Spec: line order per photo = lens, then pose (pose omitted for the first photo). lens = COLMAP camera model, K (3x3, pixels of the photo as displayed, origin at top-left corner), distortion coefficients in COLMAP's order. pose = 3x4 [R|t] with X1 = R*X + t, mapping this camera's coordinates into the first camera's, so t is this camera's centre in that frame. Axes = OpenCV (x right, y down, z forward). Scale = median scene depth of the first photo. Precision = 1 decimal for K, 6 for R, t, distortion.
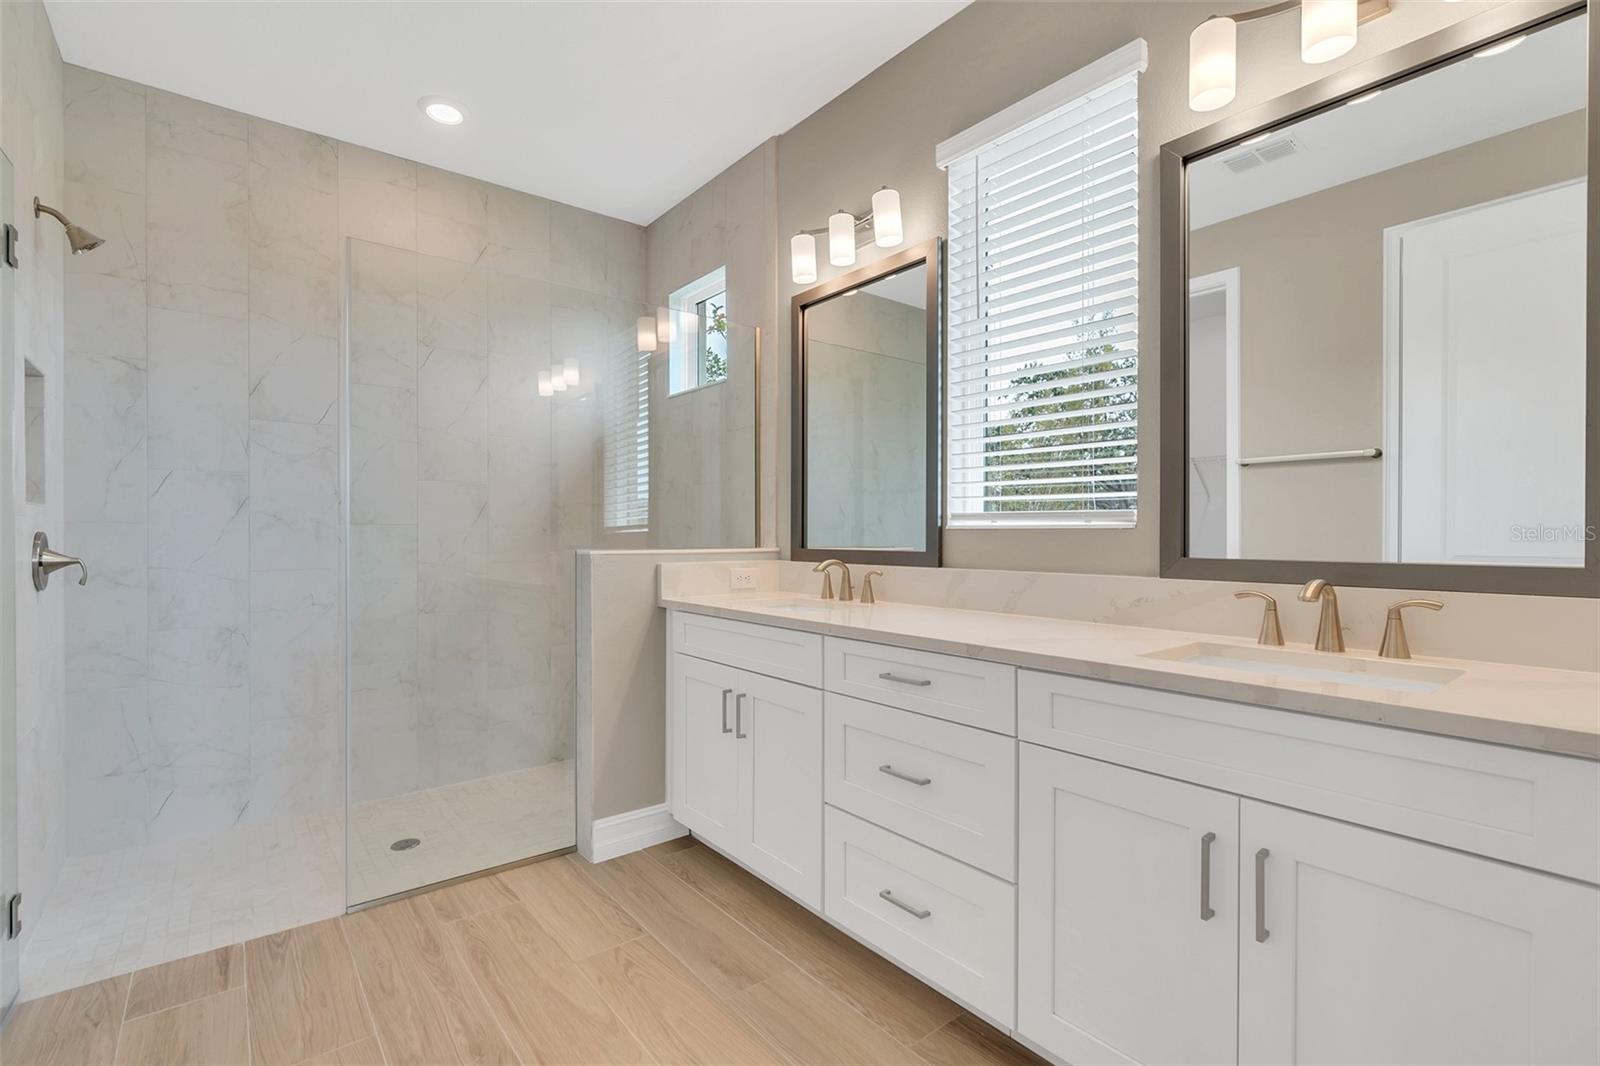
lens RADIAL K [[734.4, 0, 792.0], [0, 734.4, 538.0], [0, 0, 1]] dist [-0.009873, 0.001817]
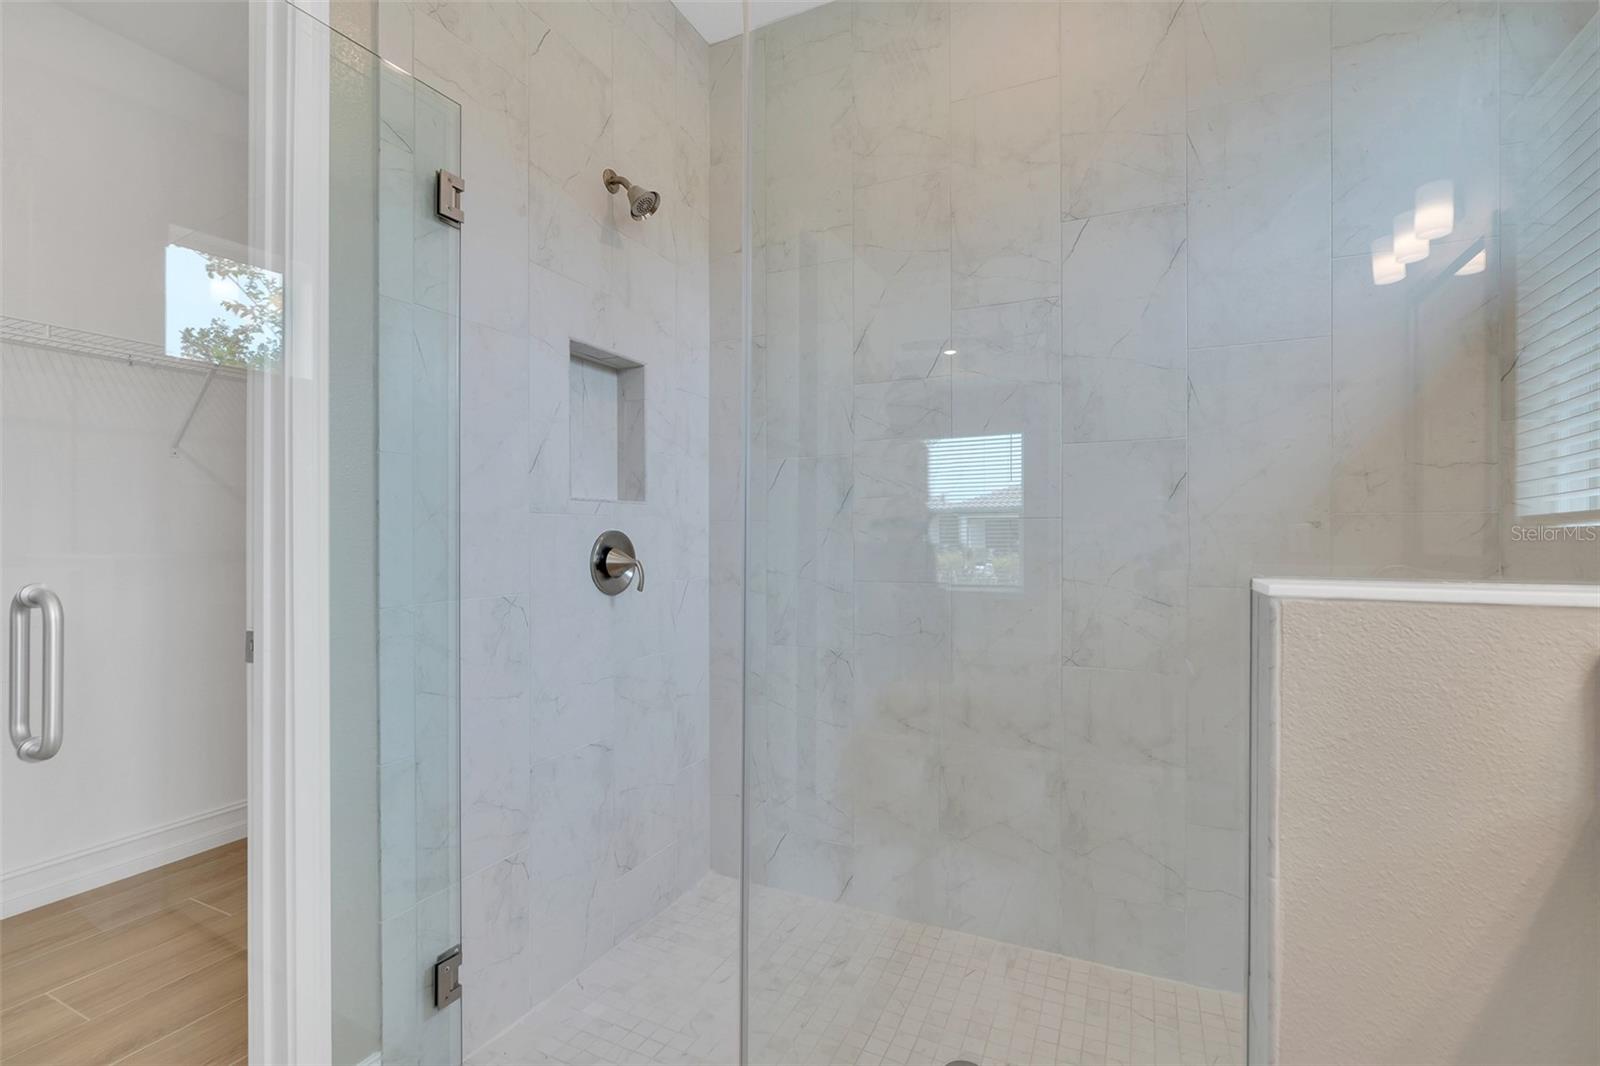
lens RADIAL K [[734.4, 0, 793.8], [0, 734.4, 535.6], [0, 0, 1]] dist [-0.009873, 0.001817]
pose [[0.450198, 0.001588, -0.892928, -0.068008], [-0.001287, 0.999999, 0.001130, -0.002755], [0.892928, 0.000640, 0.450199, 0.528417]]
